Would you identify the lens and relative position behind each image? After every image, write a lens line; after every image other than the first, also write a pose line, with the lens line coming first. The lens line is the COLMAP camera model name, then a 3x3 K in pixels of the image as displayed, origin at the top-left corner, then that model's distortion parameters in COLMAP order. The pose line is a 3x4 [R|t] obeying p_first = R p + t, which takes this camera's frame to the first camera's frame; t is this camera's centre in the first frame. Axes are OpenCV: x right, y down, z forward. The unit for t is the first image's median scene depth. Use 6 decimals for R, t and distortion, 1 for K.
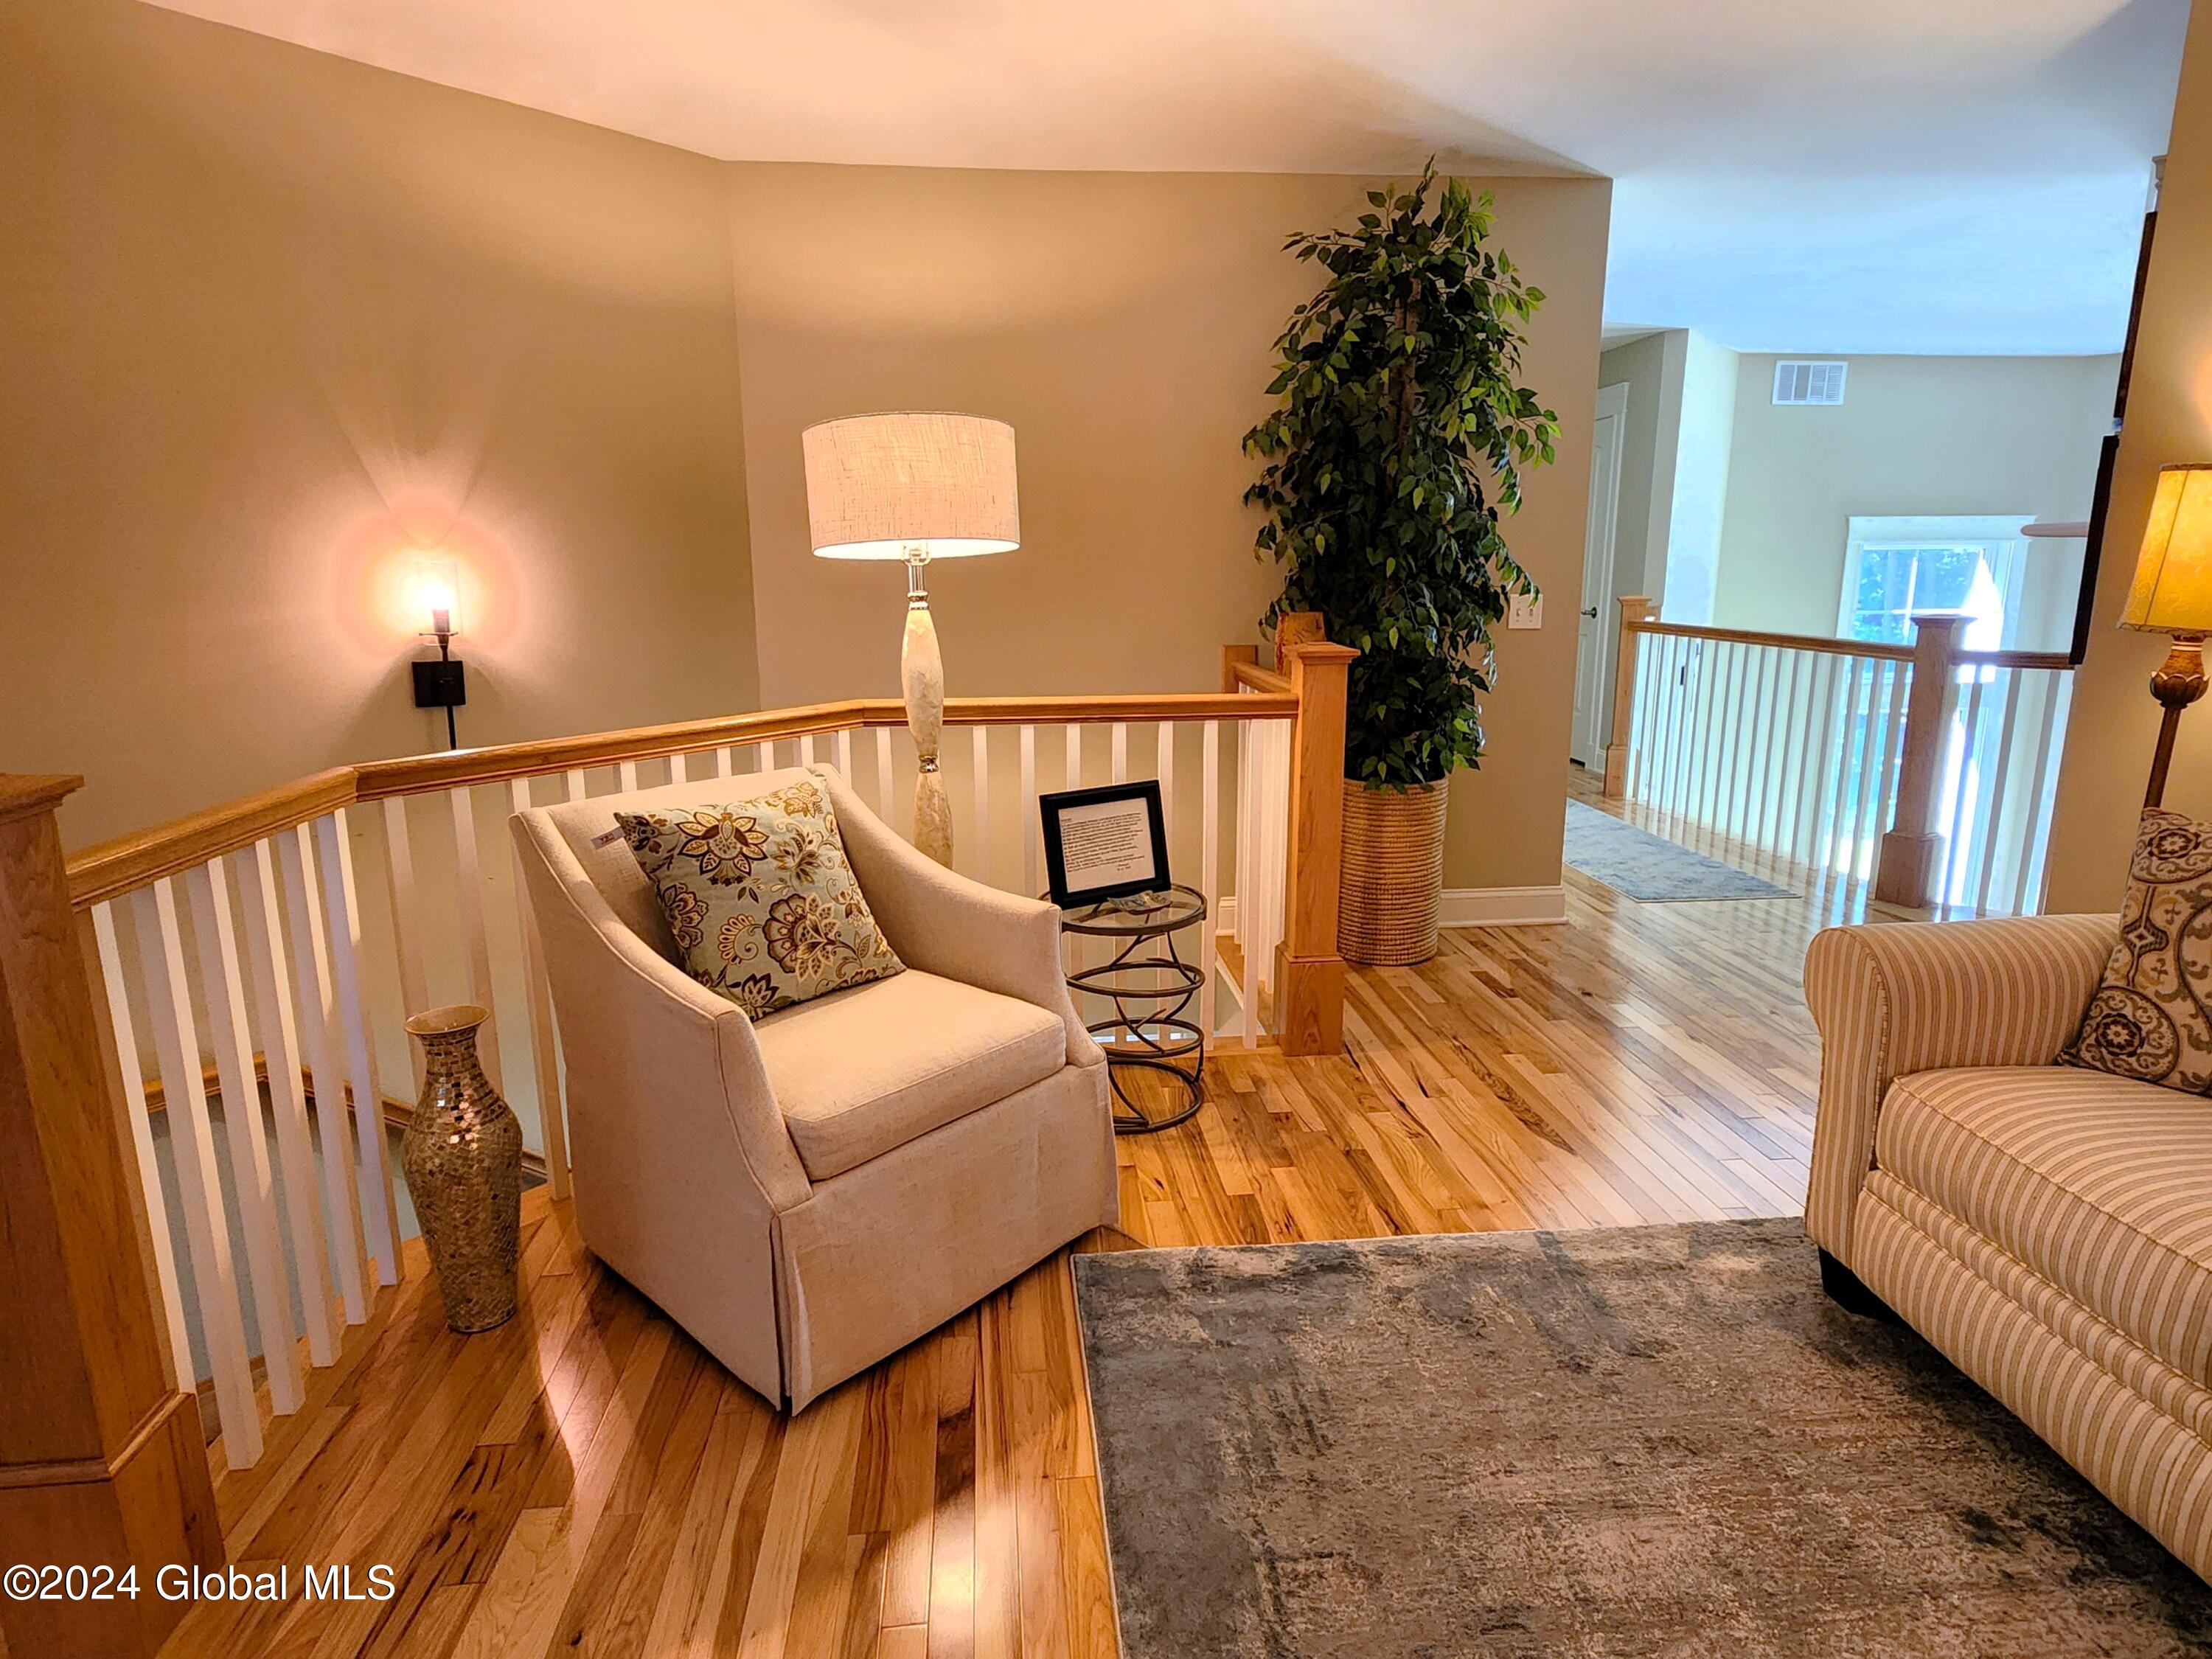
lens RADIAL K [[1205.7, 0, 1100.4], [0, 1205.7, 805.7], [0, 0, 1]] dist [0.002427, 0.000381]
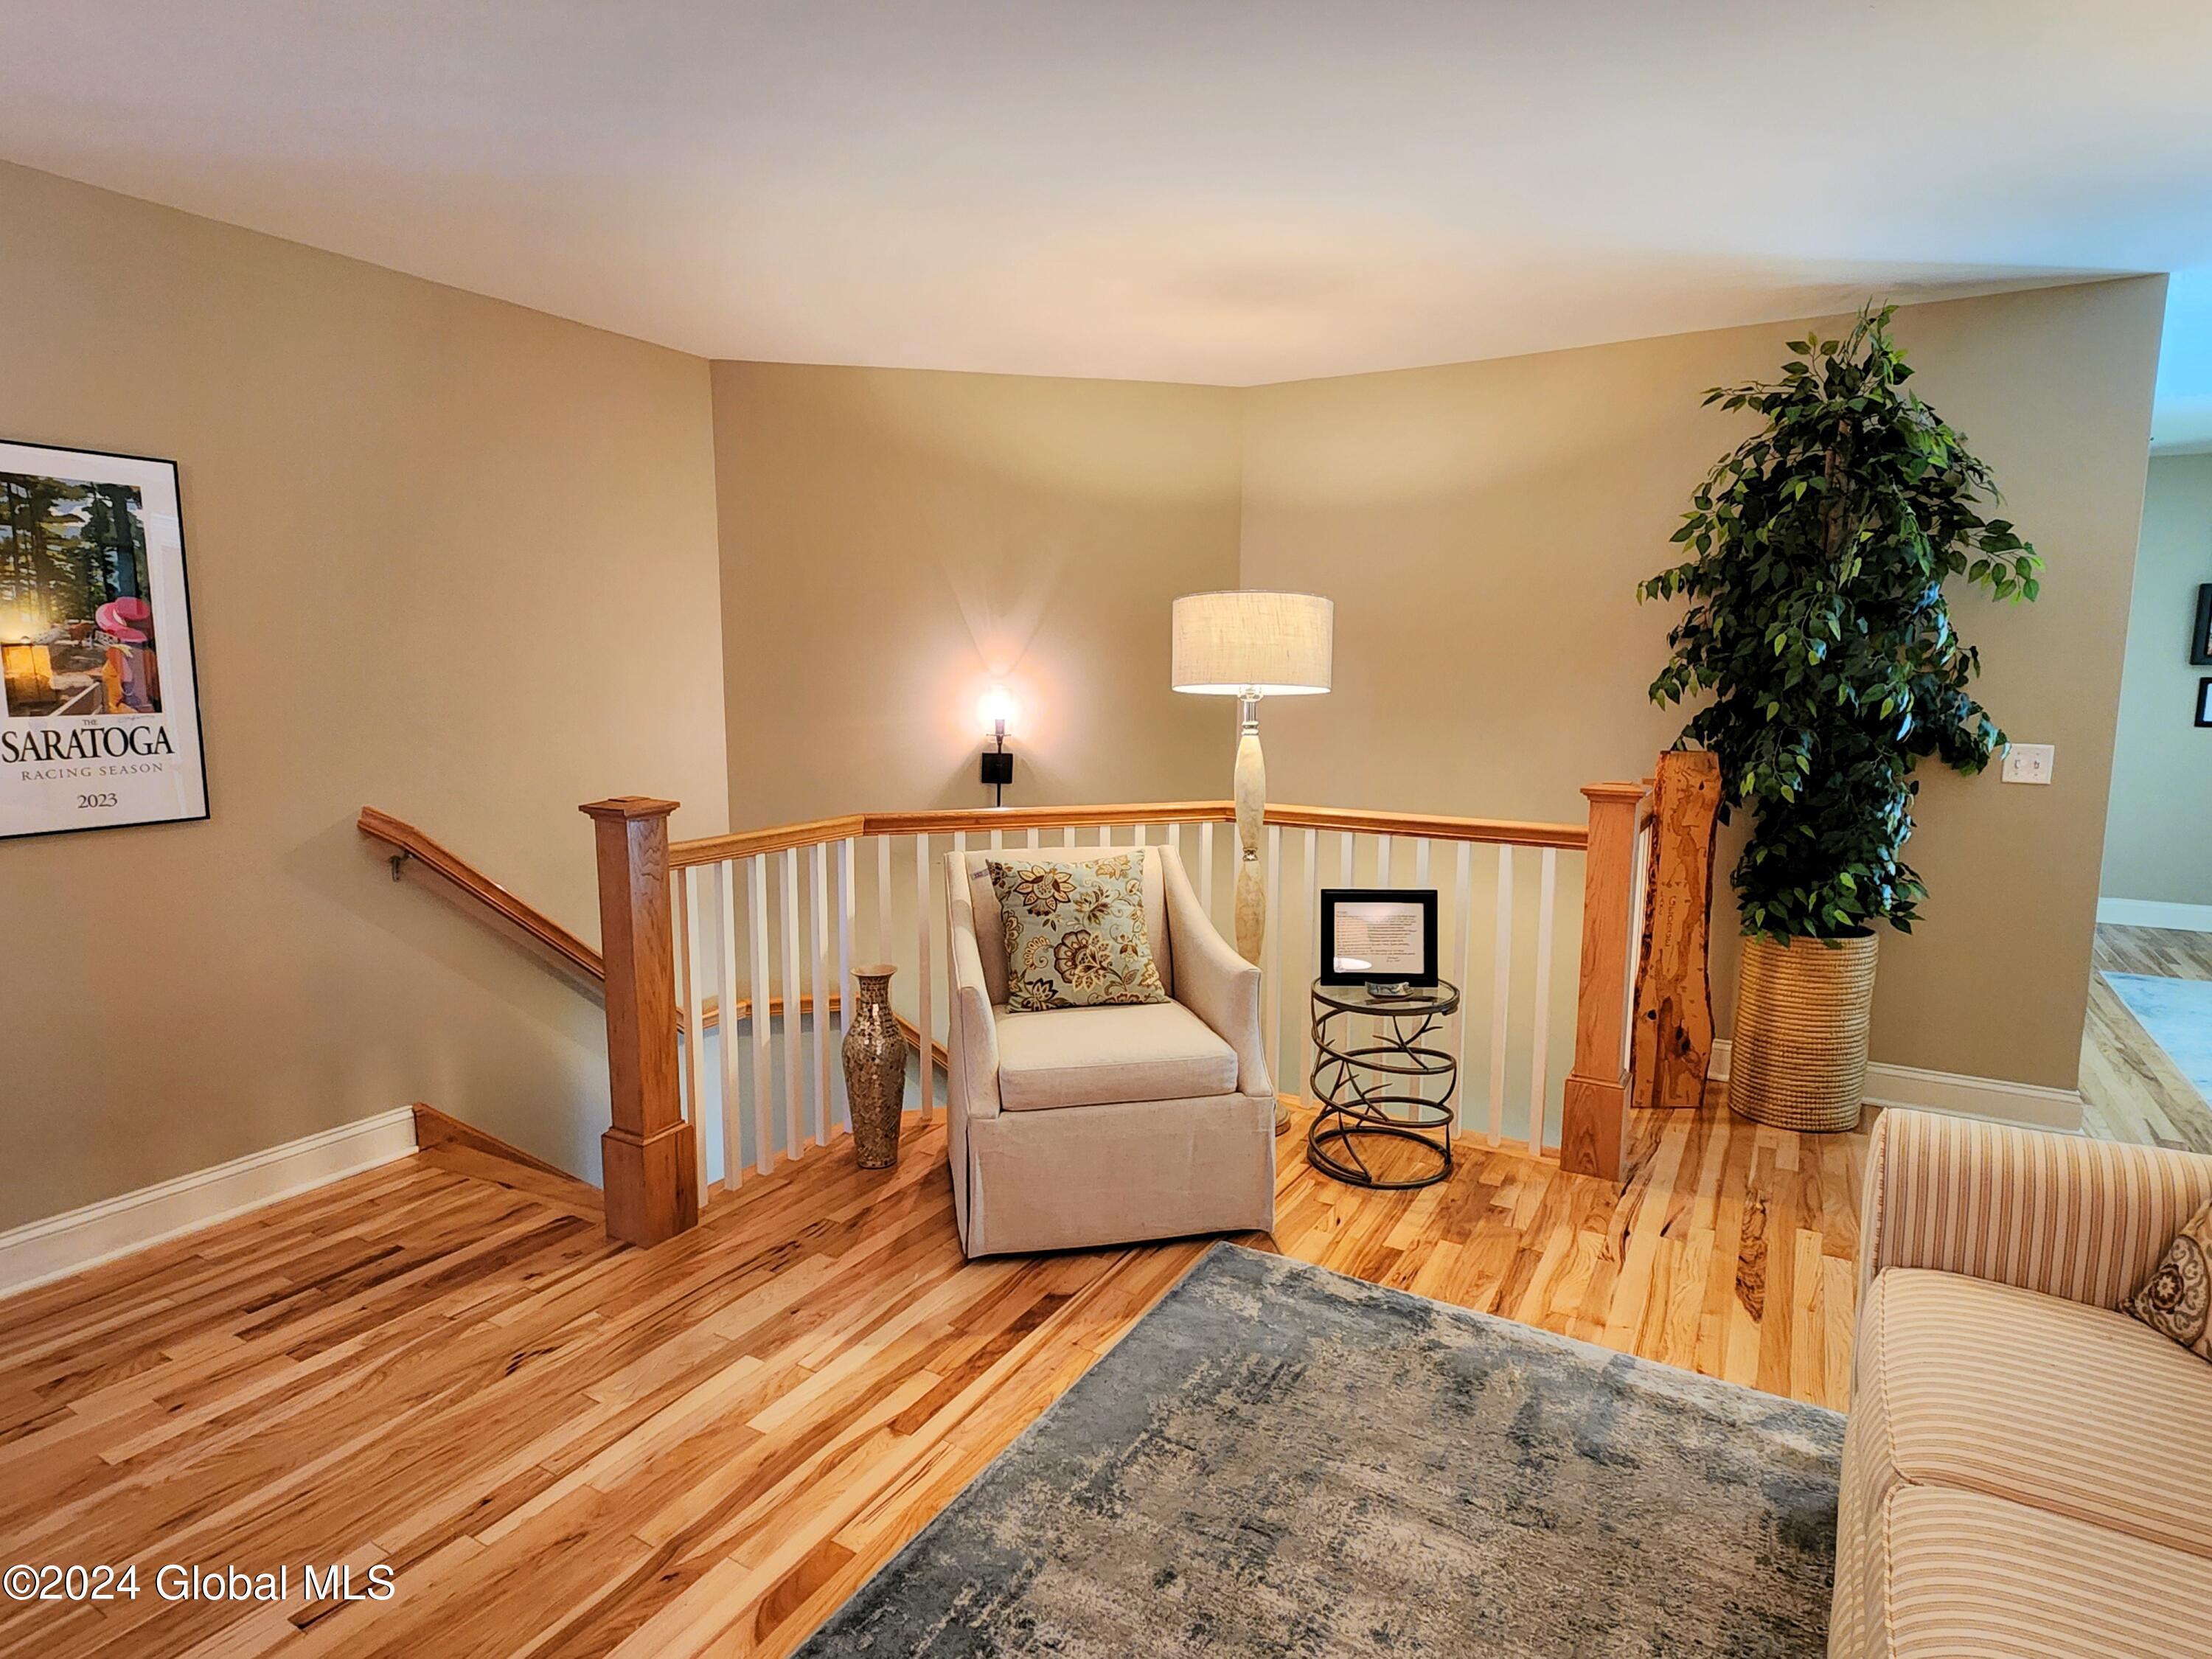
lens RADIAL K [[1205.7, 0, 1100.4], [0, 1205.7, 805.7], [0, 0, 1]] dist [0.002427, 0.000381]
pose [[0.807820, 0.082031, -0.583693, 0.538377], [-0.128789, 0.990905, -0.038983, -0.017799], [0.575187, 0.106664, 0.811038, -0.150264]]
